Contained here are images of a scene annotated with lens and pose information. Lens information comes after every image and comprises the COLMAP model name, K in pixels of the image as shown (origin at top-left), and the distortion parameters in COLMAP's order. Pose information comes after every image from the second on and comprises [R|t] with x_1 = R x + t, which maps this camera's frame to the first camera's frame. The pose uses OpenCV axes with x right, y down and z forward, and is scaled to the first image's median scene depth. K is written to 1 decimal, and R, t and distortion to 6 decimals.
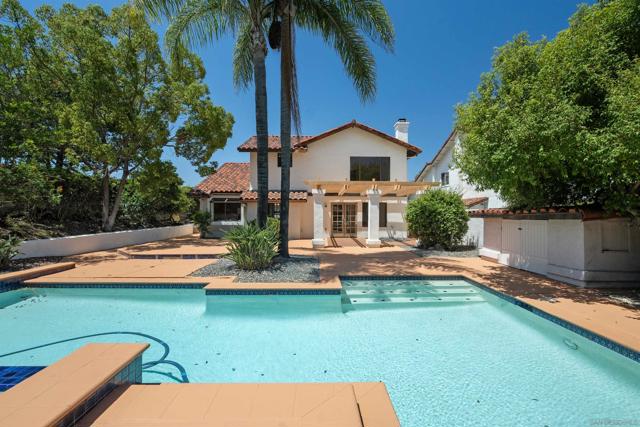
lens RADIAL K [[291.9, 0, 322.5], [0, 291.9, 213.1], [0, 0, 1]] dist [-0.003001, -0.000045]
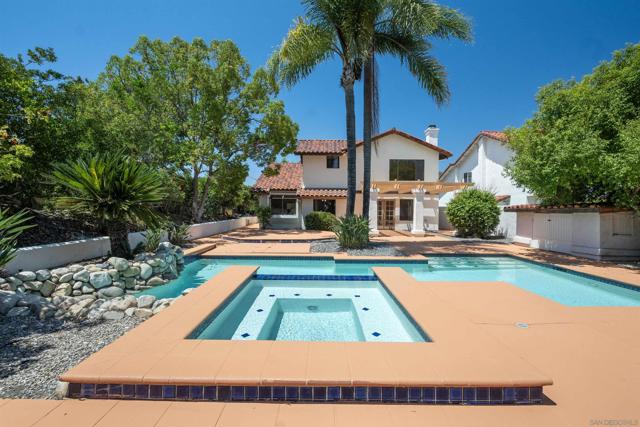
lens RADIAL K [[291.4, 0, 320.4], [0, 291.4, 214.7], [0, 0, 1]] dist [-0.002151, -0.001227]
pose [[0.999874, 0.005018, -0.015033, -0.312281], [-0.004738, 0.999815, 0.018654, 0.008324], [0.015124, -0.018580, 0.999713, -0.305649]]
